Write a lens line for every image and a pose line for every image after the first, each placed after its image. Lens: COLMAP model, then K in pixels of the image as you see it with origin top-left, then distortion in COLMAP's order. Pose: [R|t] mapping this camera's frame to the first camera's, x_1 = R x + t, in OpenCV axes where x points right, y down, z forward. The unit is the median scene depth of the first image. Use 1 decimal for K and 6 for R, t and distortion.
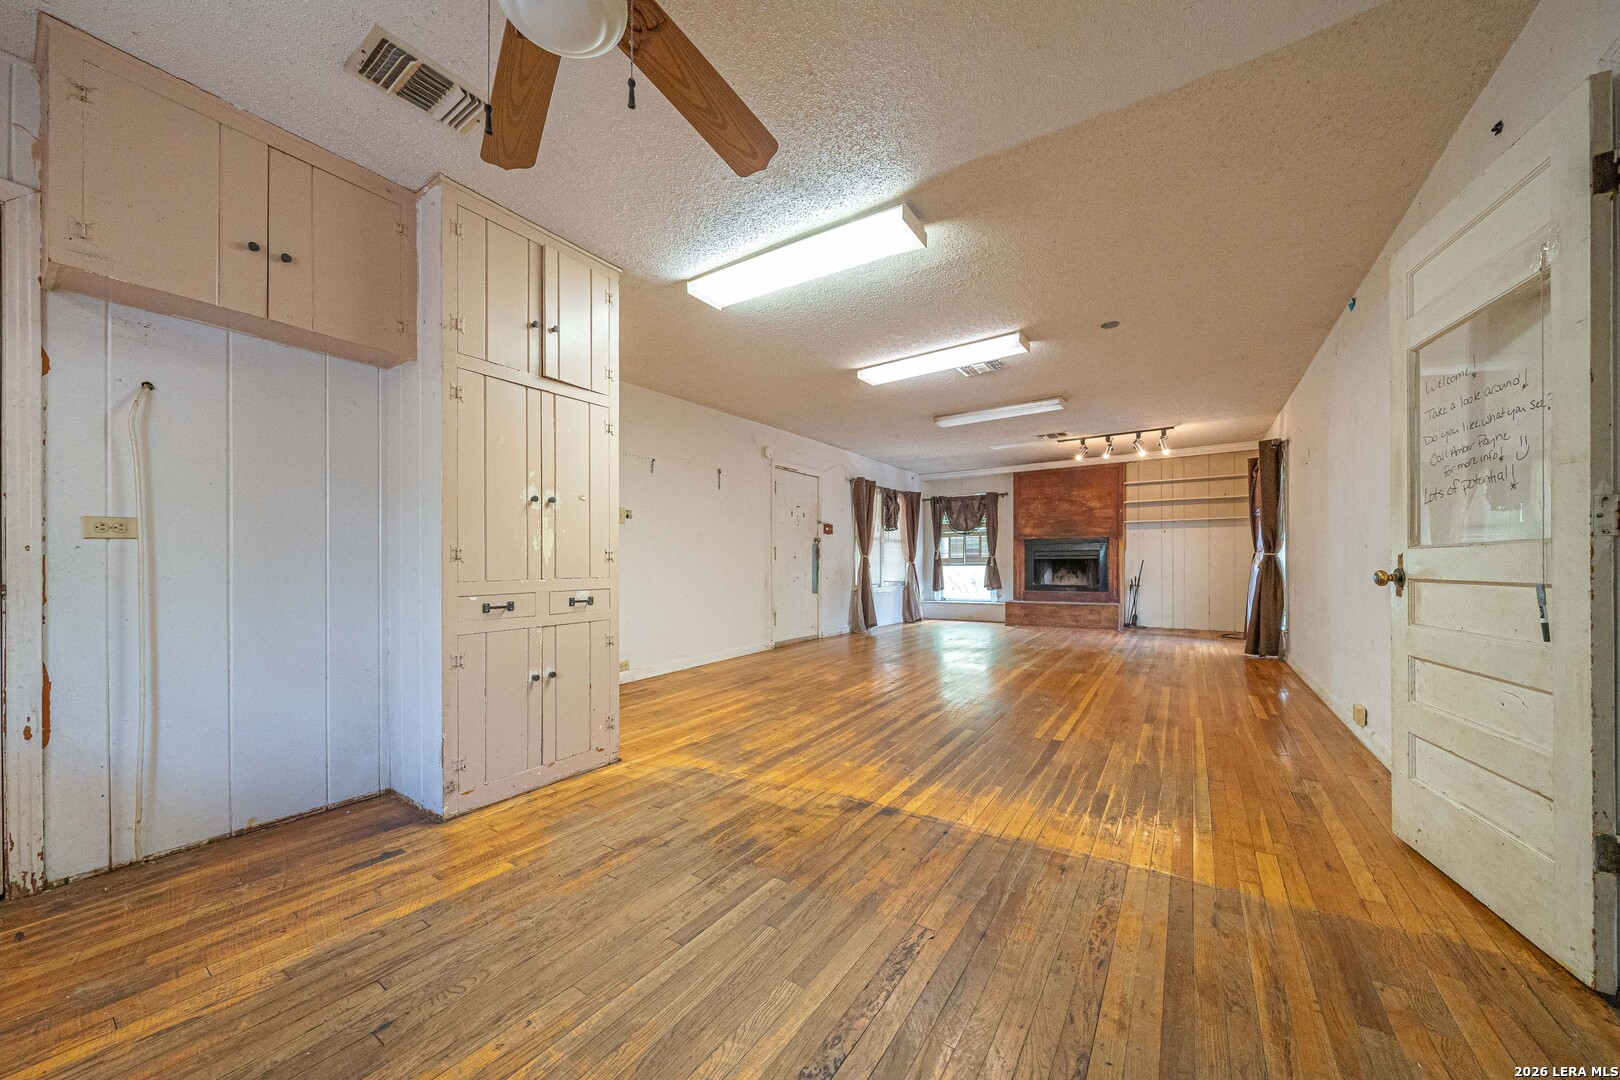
lens RADIAL K [[564.1, 0, 811.1], [0, 564.1, 559.3], [0, 0, 1]] dist [-0.000749, -0.000122]
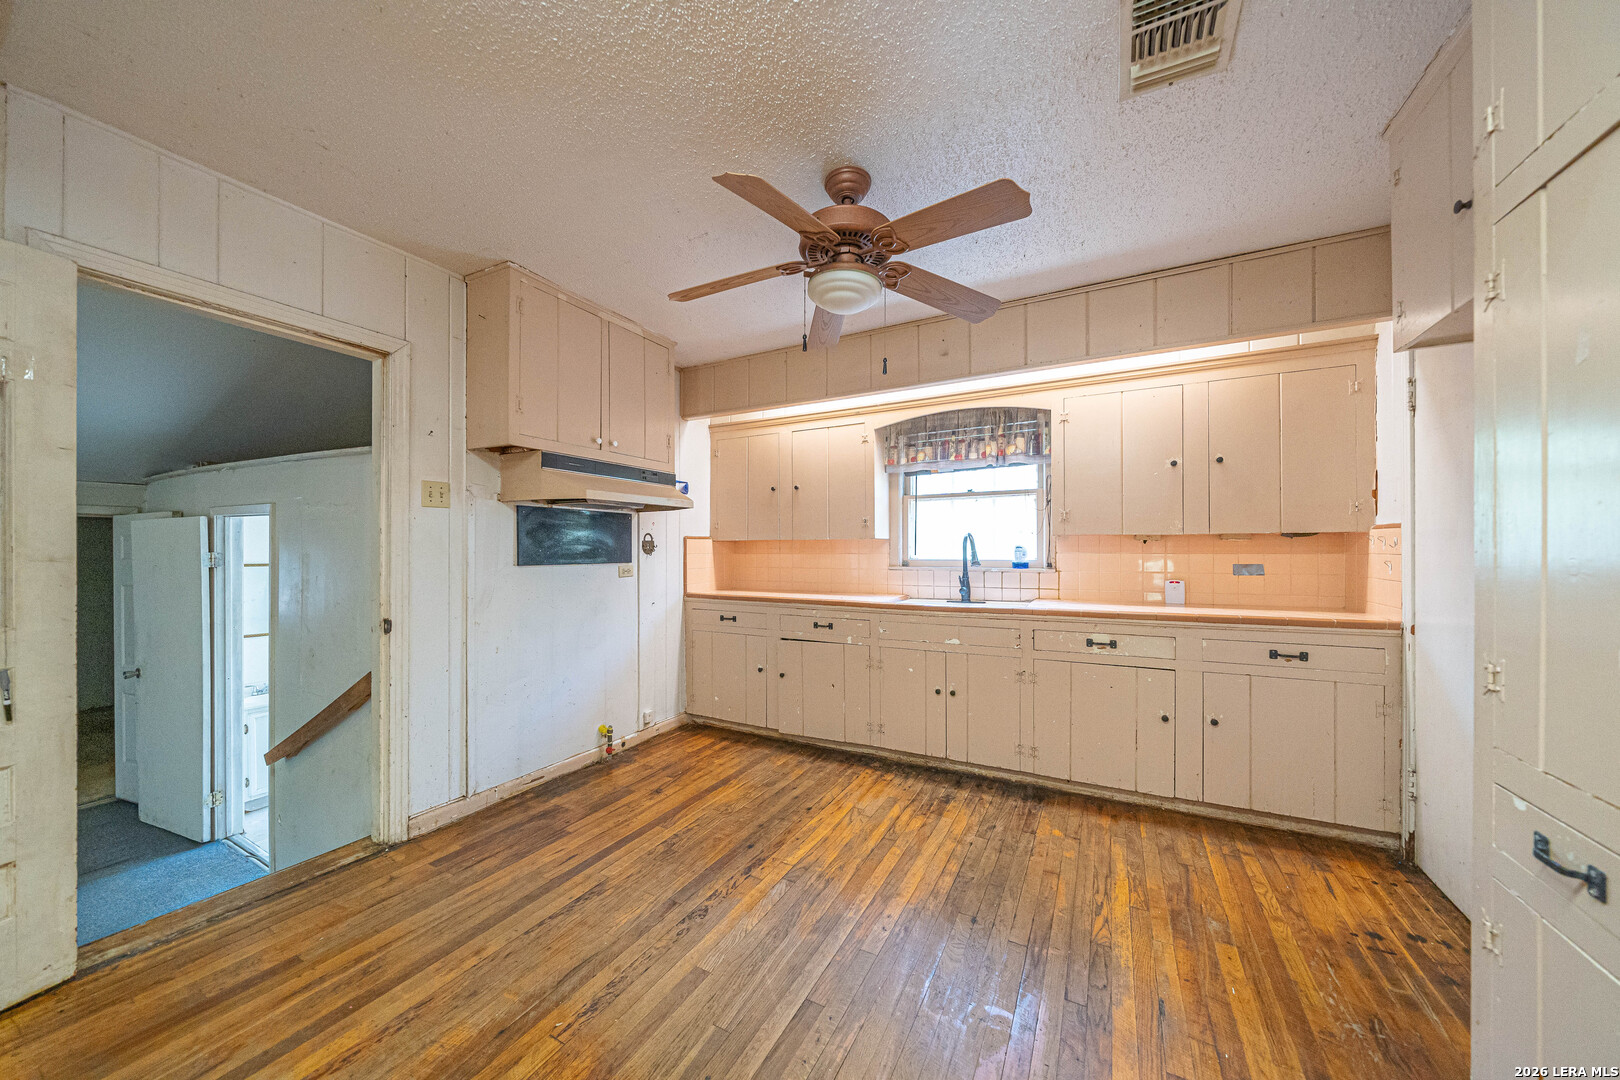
lens RADIAL K [[551.3, 0, 814.9], [0, 551.3, 552.2], [0, 0, 1]] dist [-0.000697, -0.000044]
pose [[-0.995227, 0.006965, -0.097333, -0.029704], [0.006988, 0.999976, 0.000105, -0.031755], [0.097331, -0.000576, -0.995252, 0.409718]]
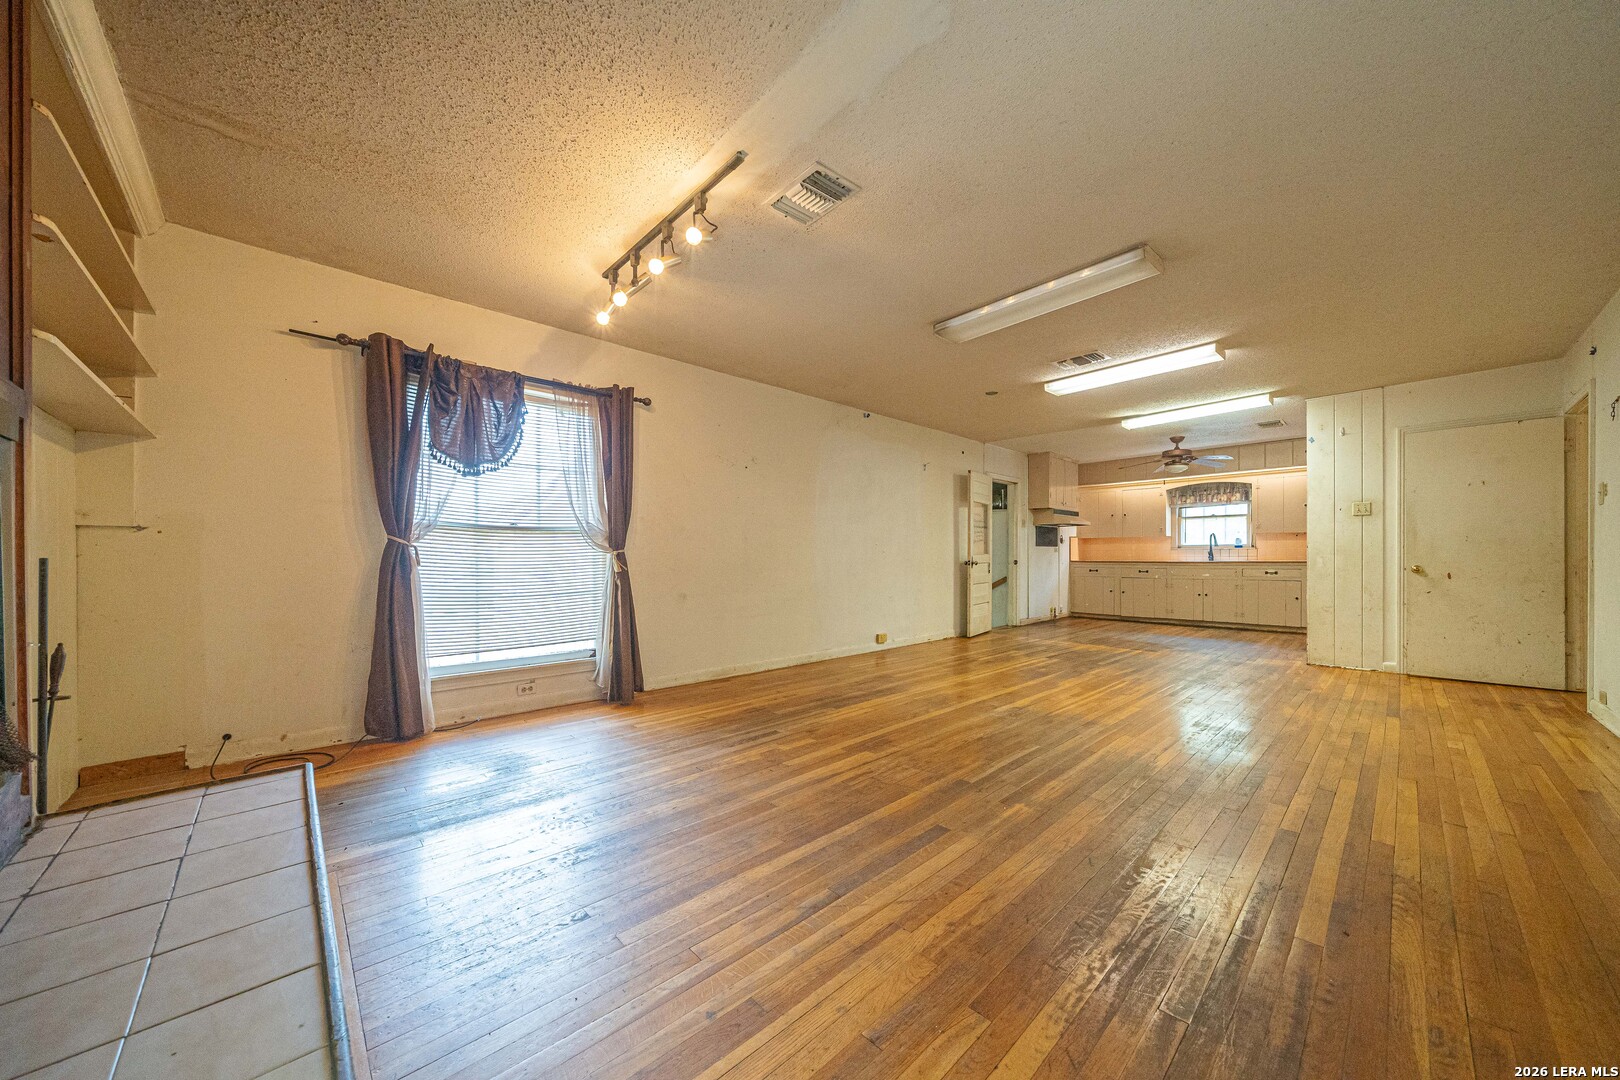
lens RADIAL K [[564.1, 0, 811.1], [0, 564.1, 559.3], [0, 0, 1]] dist [-0.000749, -0.000122]
pose [[-0.973962, 0.006640, 0.226616, 0.326980], [0.006334, 0.999978, -0.002079, 0.003234], [-0.226624, -0.000589, -0.973982, 1.249903]]
